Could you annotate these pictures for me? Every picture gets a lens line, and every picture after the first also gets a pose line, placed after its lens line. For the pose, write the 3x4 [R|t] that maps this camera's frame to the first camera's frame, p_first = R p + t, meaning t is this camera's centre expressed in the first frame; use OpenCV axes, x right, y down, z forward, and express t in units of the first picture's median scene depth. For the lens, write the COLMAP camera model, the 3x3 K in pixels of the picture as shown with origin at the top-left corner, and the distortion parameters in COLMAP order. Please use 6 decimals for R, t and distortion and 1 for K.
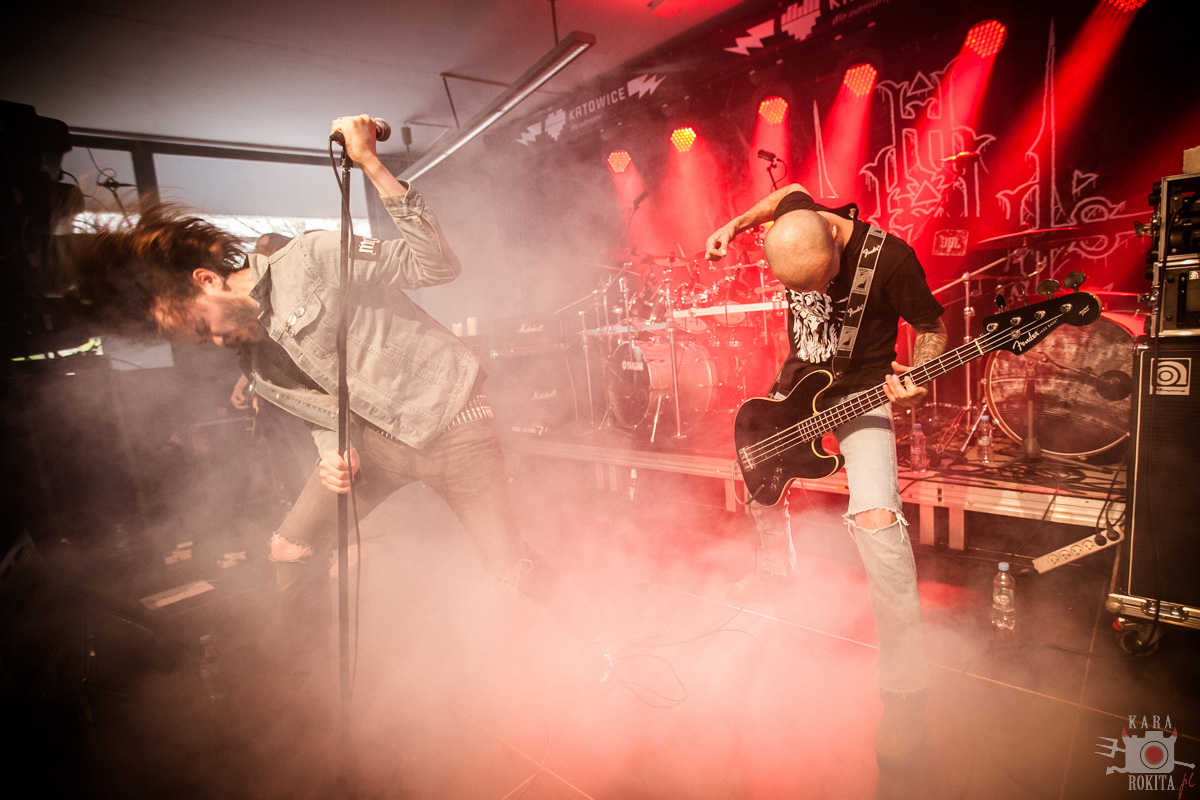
lens RADIAL K [[593.7, 0, 600.0], [0, 593.7, 400.0], [0, 0, 1]] dist [-0.001678, -0.000266]
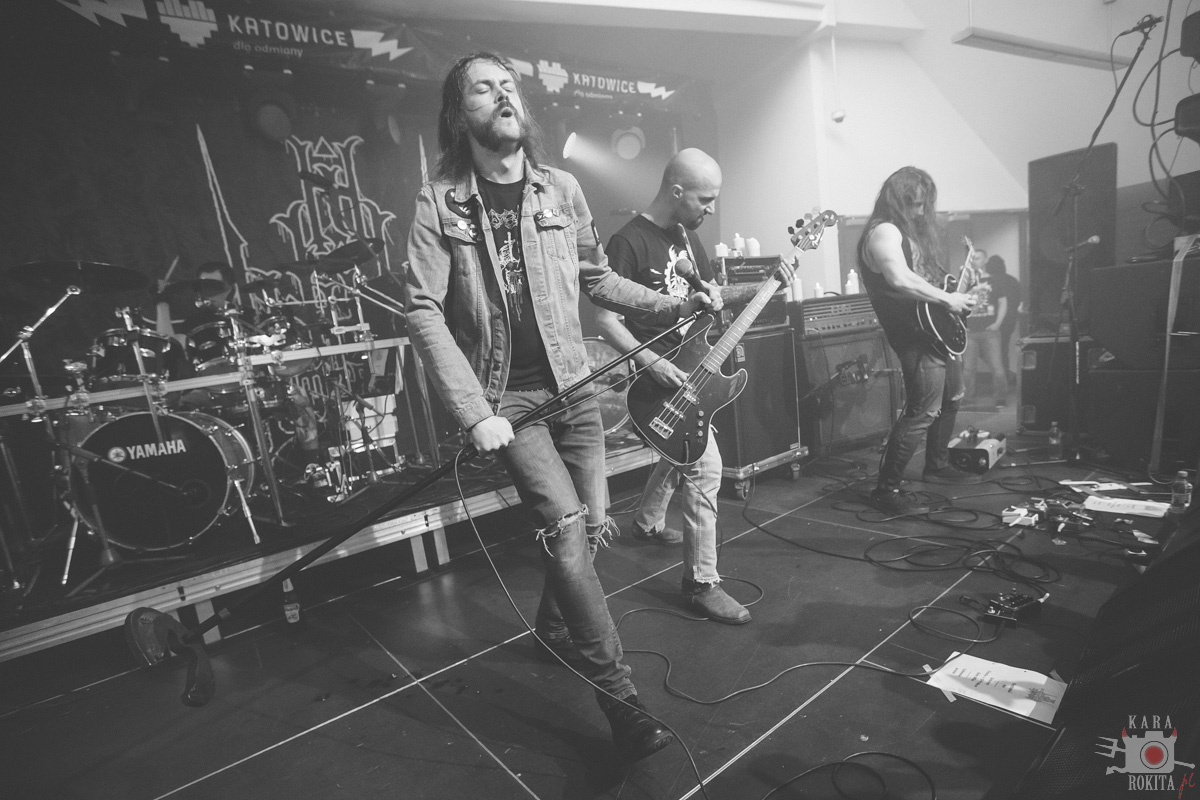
lens RADIAL K [[588.1, 0, 600.1], [0, 588.1, 433.4], [0, 0, 1]] dist [-0.001994, -0.000063]
pose [[0.226183, -0.128766, 0.965536, -0.405903], [0.225513, 0.971217, 0.076695, -0.014052], [-0.947621, 0.200394, 0.248711, 0.370742]]
